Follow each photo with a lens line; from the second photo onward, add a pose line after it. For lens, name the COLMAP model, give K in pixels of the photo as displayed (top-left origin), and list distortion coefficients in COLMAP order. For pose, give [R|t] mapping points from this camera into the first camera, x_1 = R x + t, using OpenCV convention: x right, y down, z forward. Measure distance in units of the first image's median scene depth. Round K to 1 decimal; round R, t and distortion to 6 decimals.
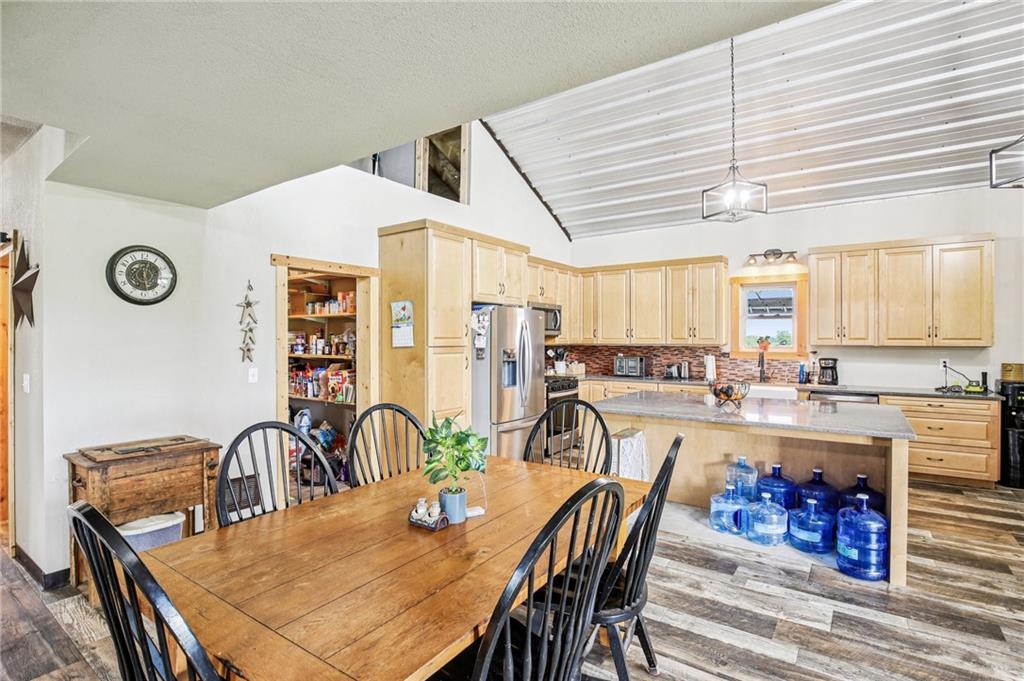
lens RADIAL K [[476.8, 0, 512.0], [0, 476.8, 340.5], [0, 0, 1]] dist [-0.019293, -0.000005]
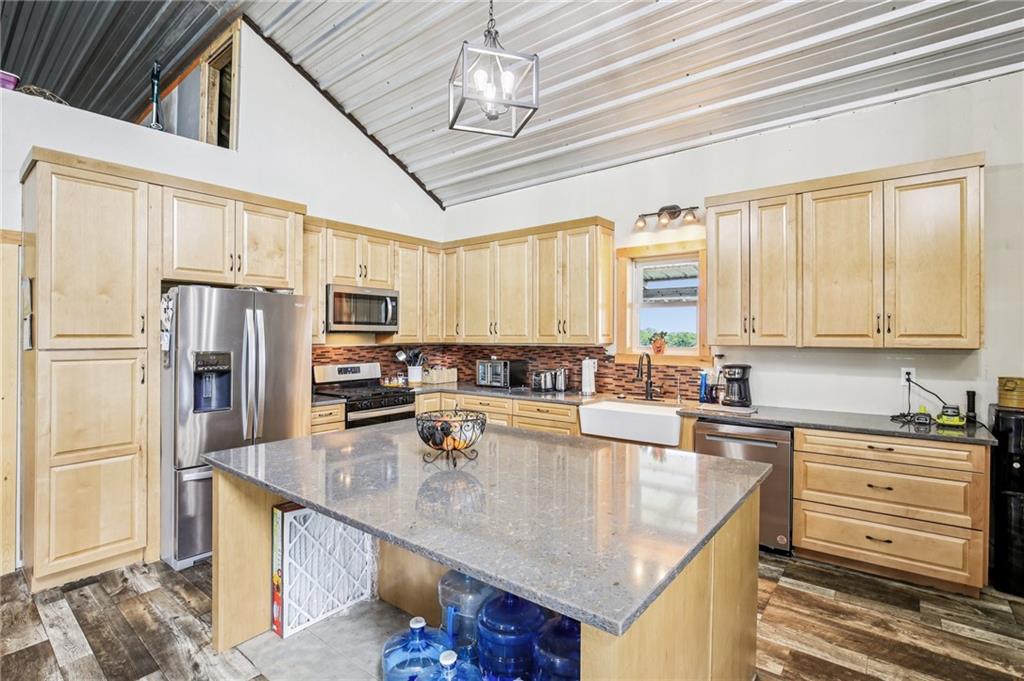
lens RADIAL K [[487.4, 0, 512.0], [0, 487.4, 340.5], [0, 0, 1]] dist [-0.021061, 0.000124]
pose [[0.998931, 0.001158, -0.046213, 0.366457], [-0.001024, 0.999995, 0.002915, 0.001221], [0.046216, -0.002864, 0.998927, 0.293968]]
